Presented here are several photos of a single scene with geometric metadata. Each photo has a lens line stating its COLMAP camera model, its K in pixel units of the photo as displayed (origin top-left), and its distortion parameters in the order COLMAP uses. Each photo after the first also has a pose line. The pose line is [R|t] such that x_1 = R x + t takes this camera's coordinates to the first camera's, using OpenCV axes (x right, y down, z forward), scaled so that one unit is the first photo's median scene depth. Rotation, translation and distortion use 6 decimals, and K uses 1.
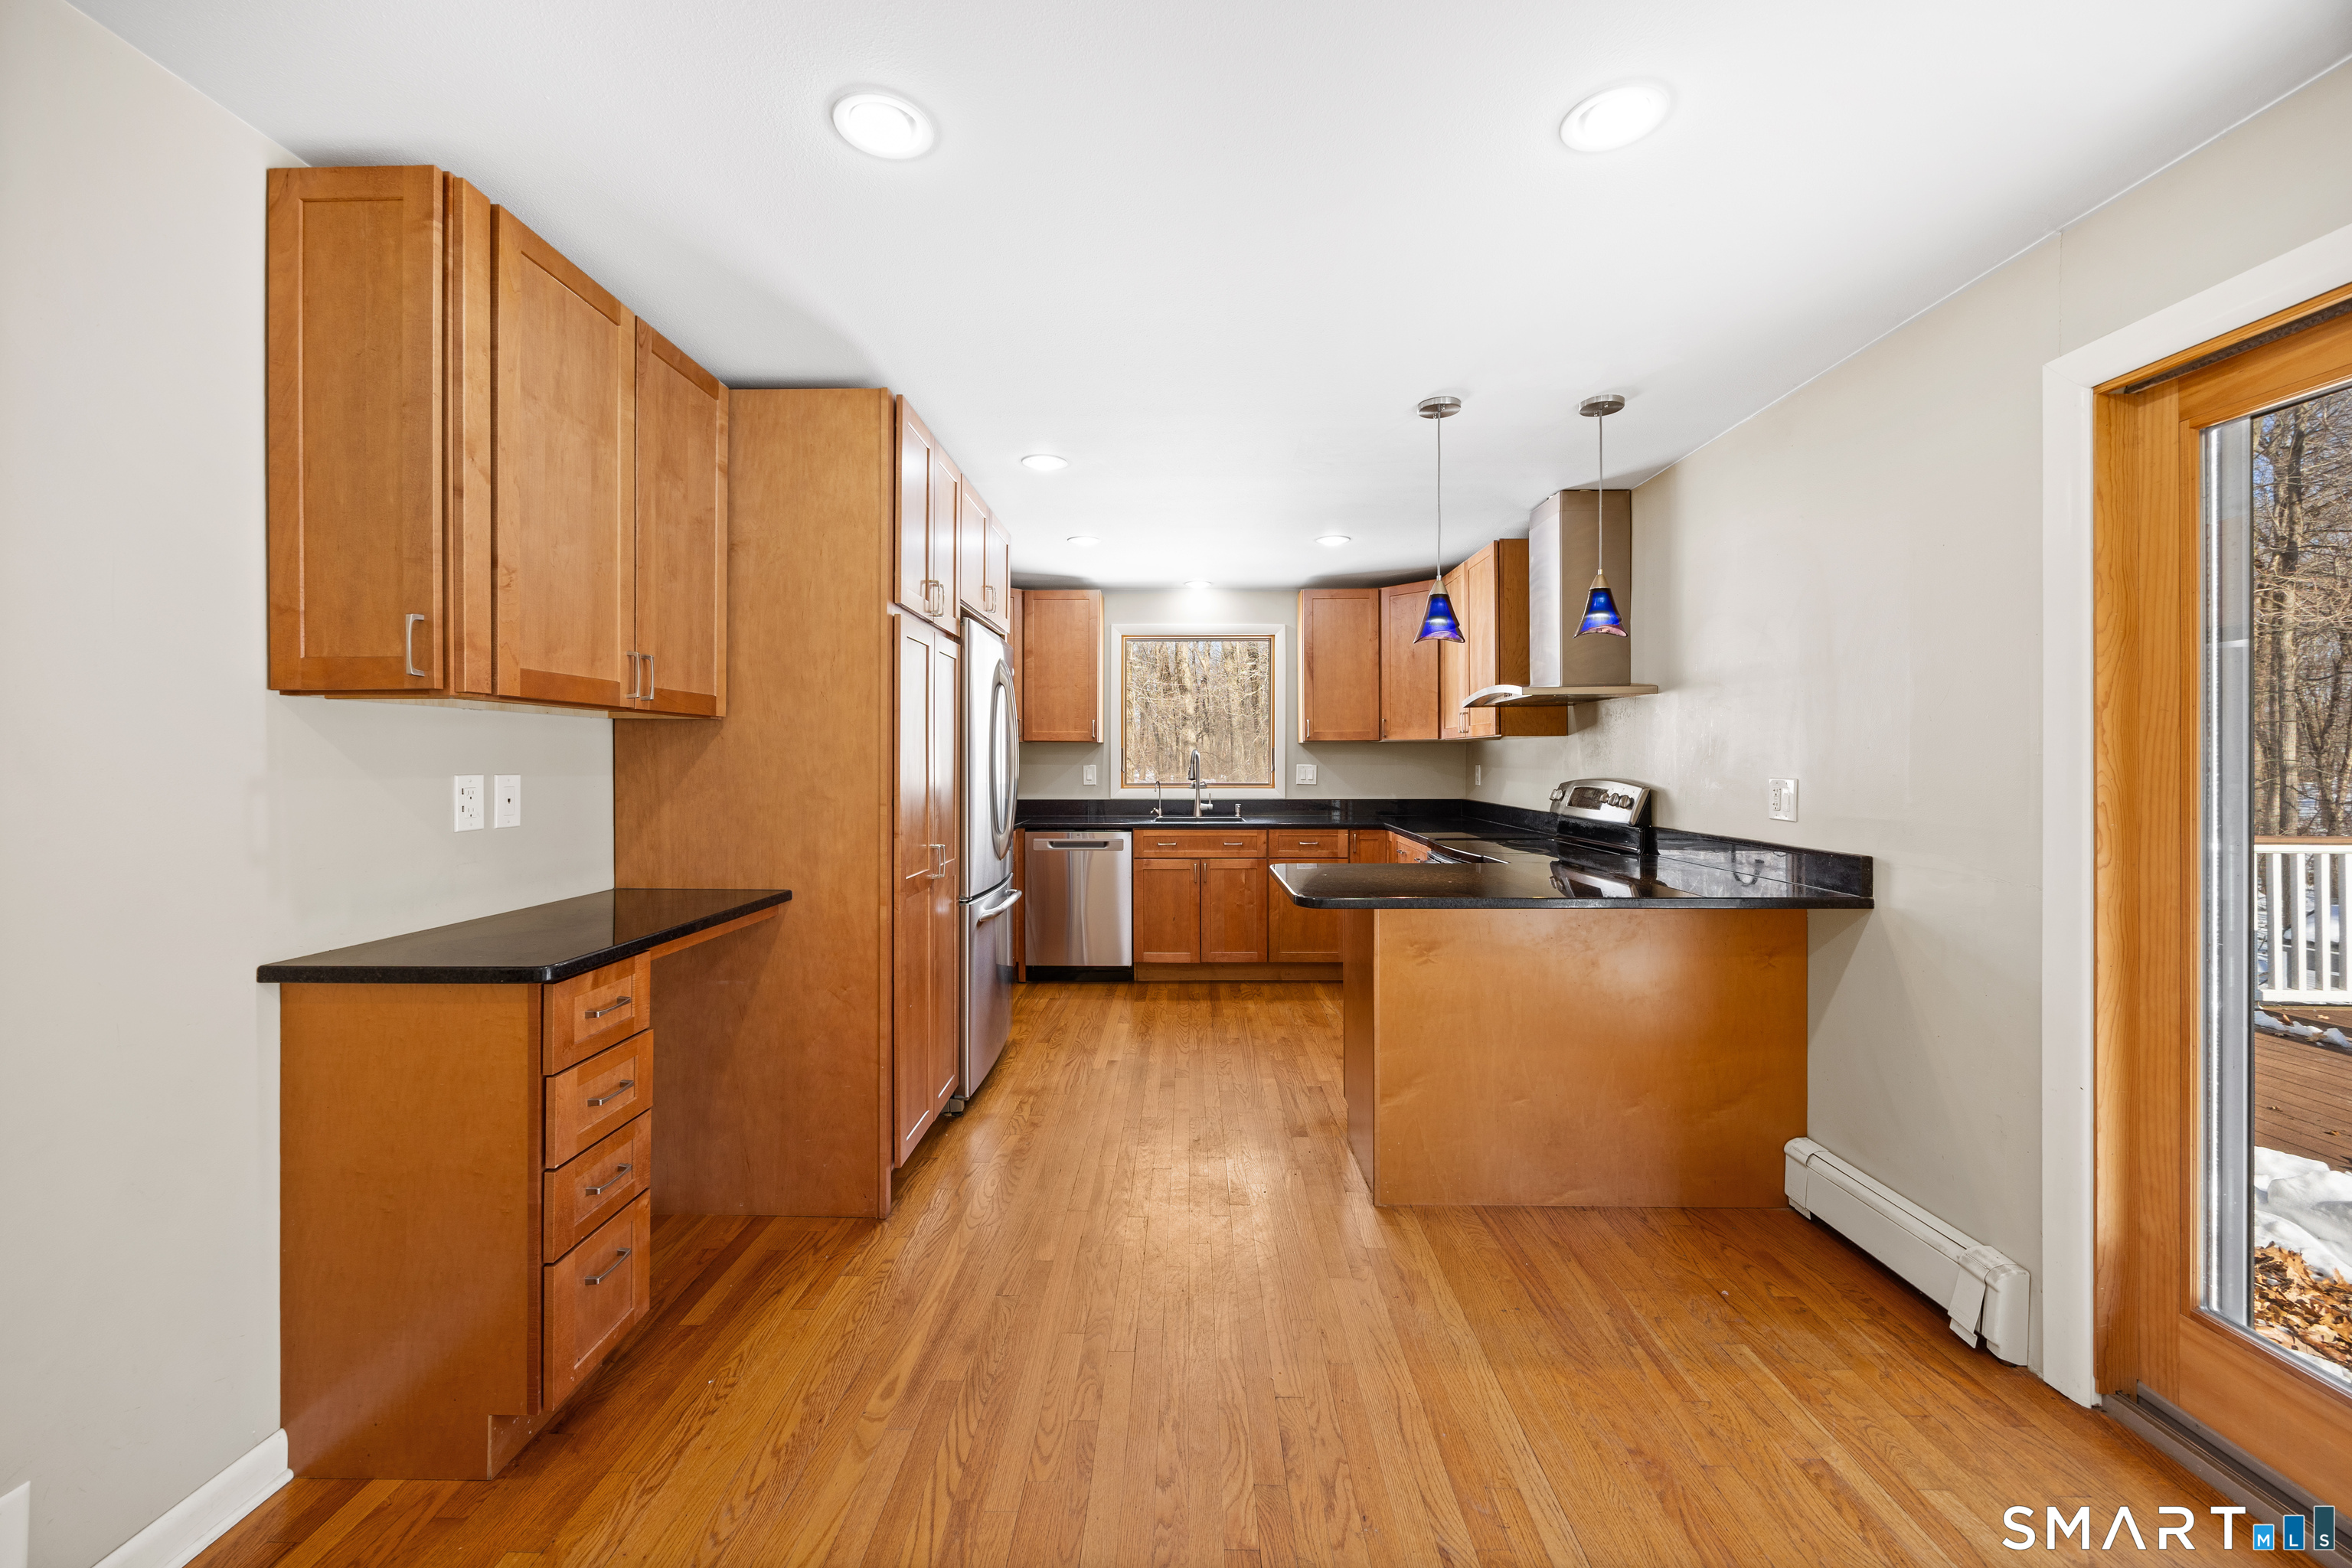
lens RADIAL K [[945.3, 0, 1169.4], [0, 945.3, 763.7], [0, 0, 1]] dist [0.003678, -0.000527]
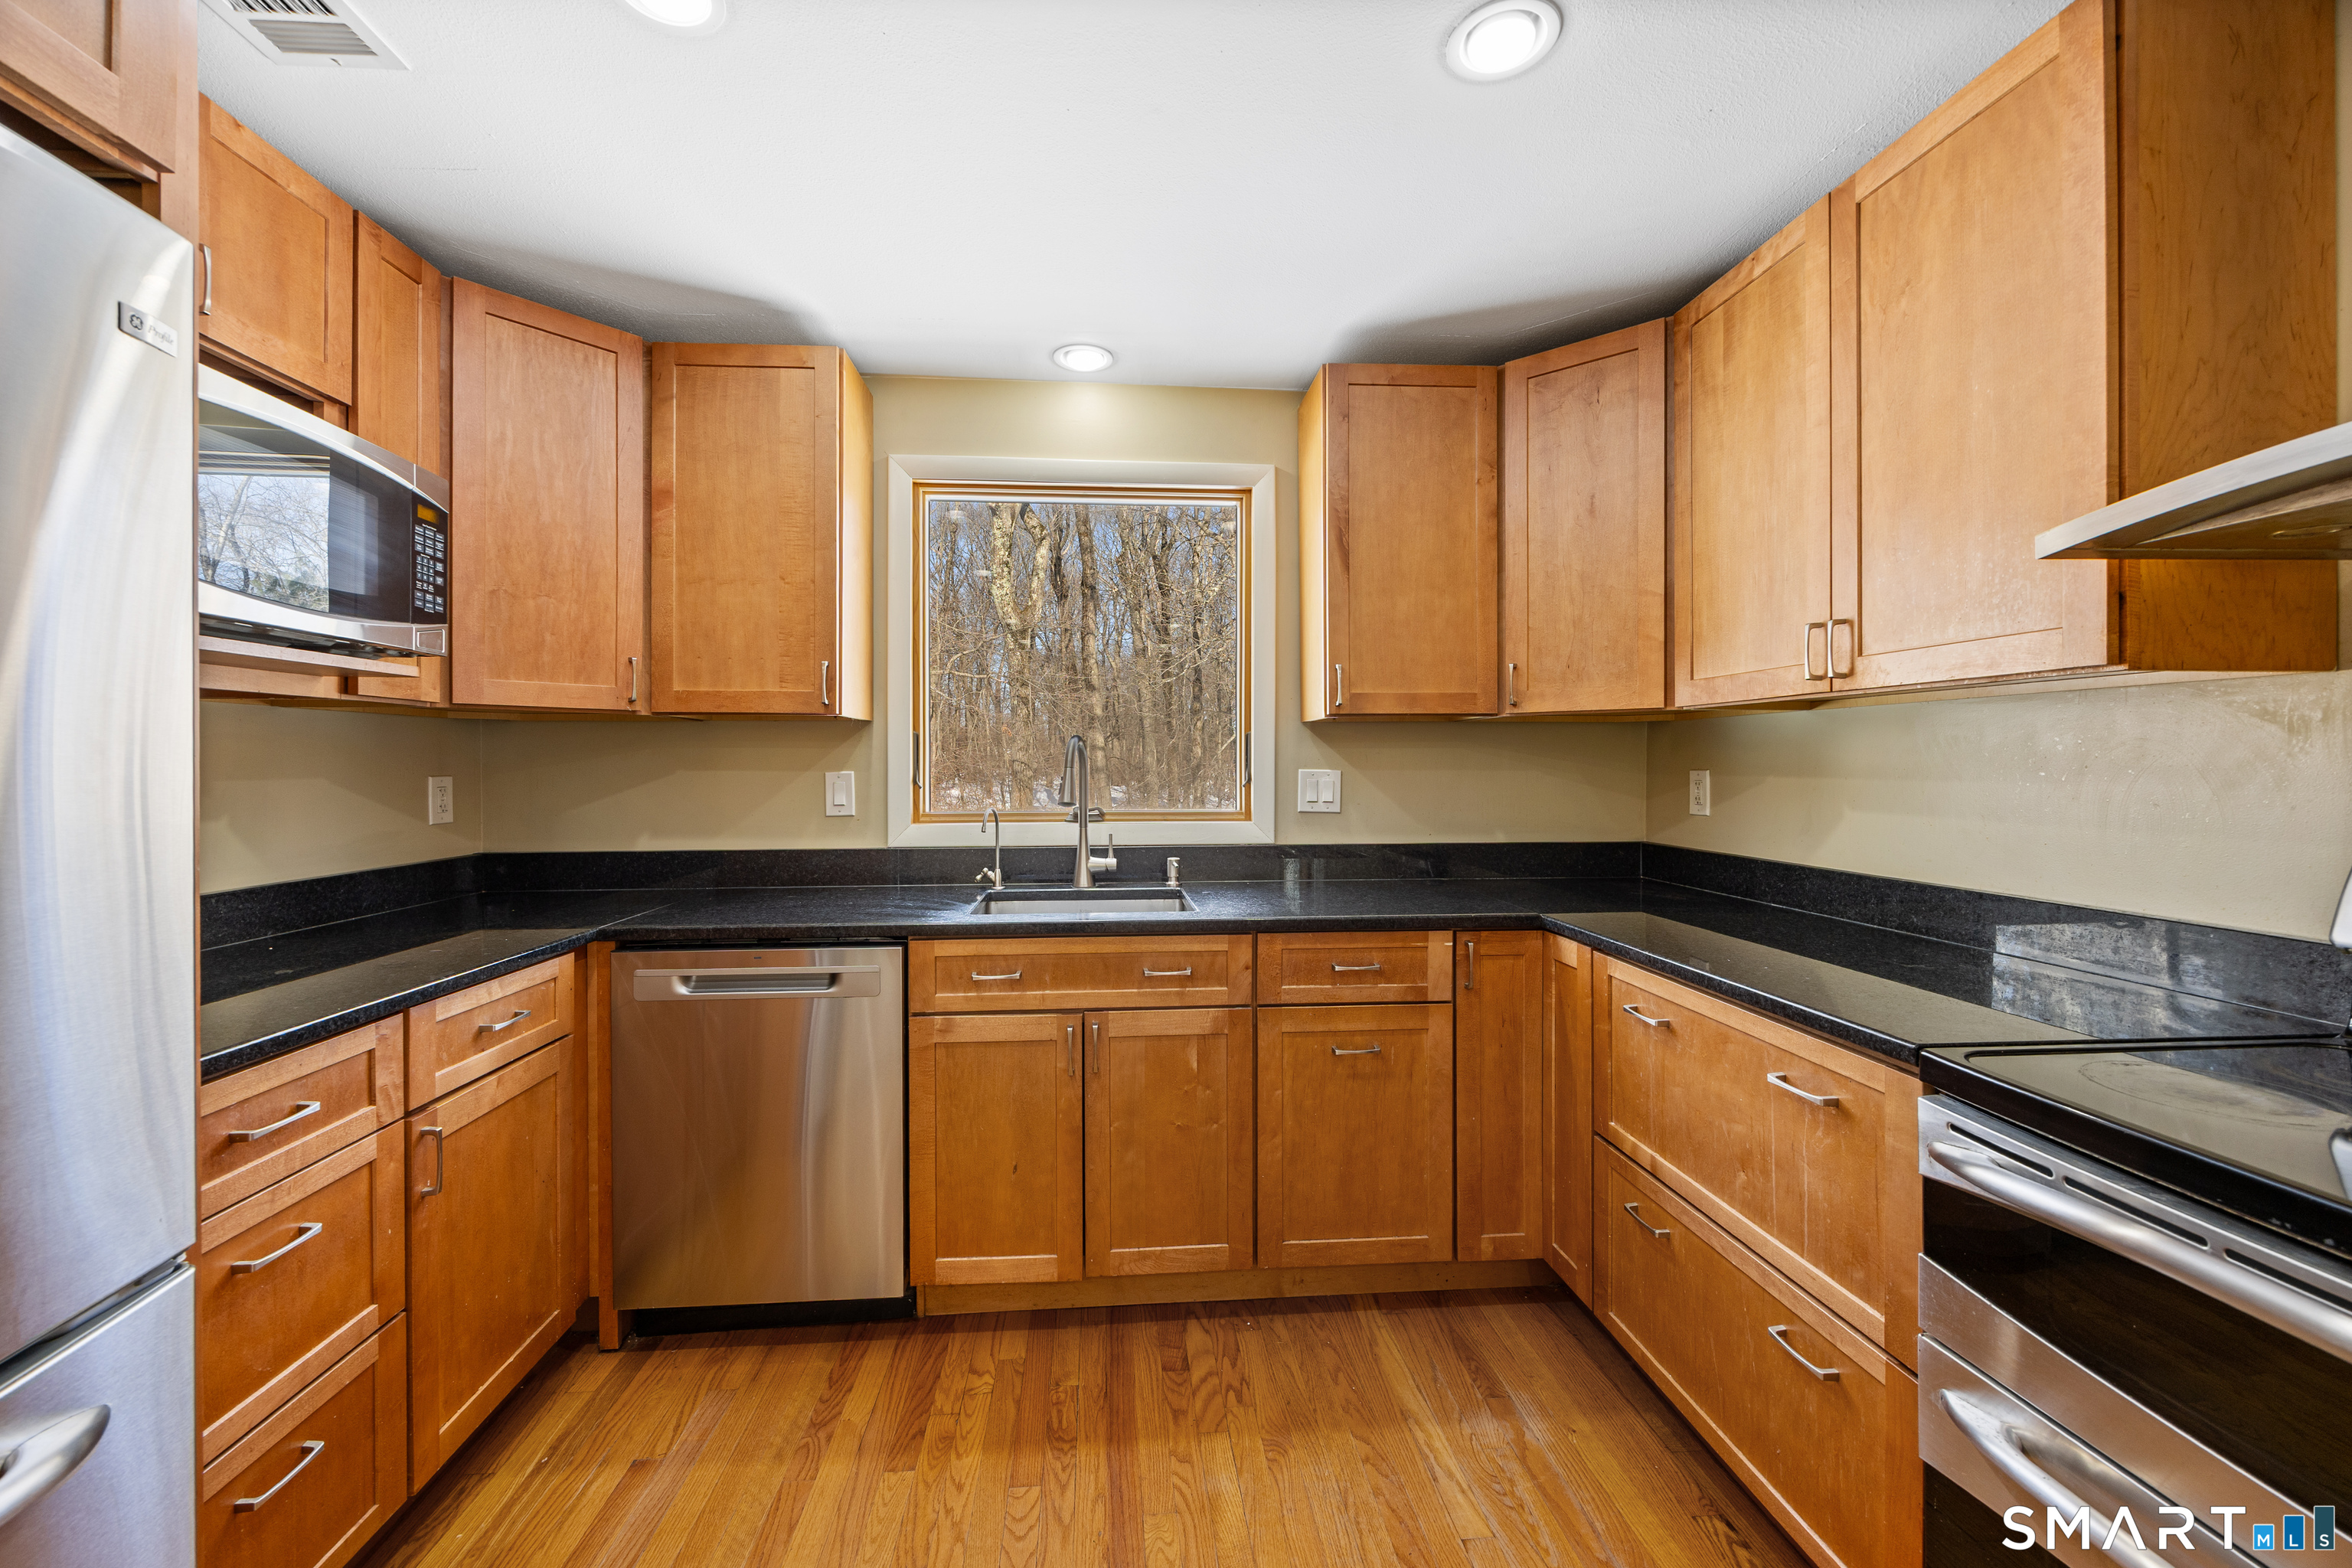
lens RADIAL K [[945.3, 0, 1167.3], [0, 945.3, 773.1], [0, 0, 1]] dist [0.003678, -0.000527]
pose [[0.995683, -0.001408, 0.092808, 0.029463], [0.000950, 0.999987, 0.004988, 0.000266], [-0.092814, -0.004878, 0.995671, 0.578607]]
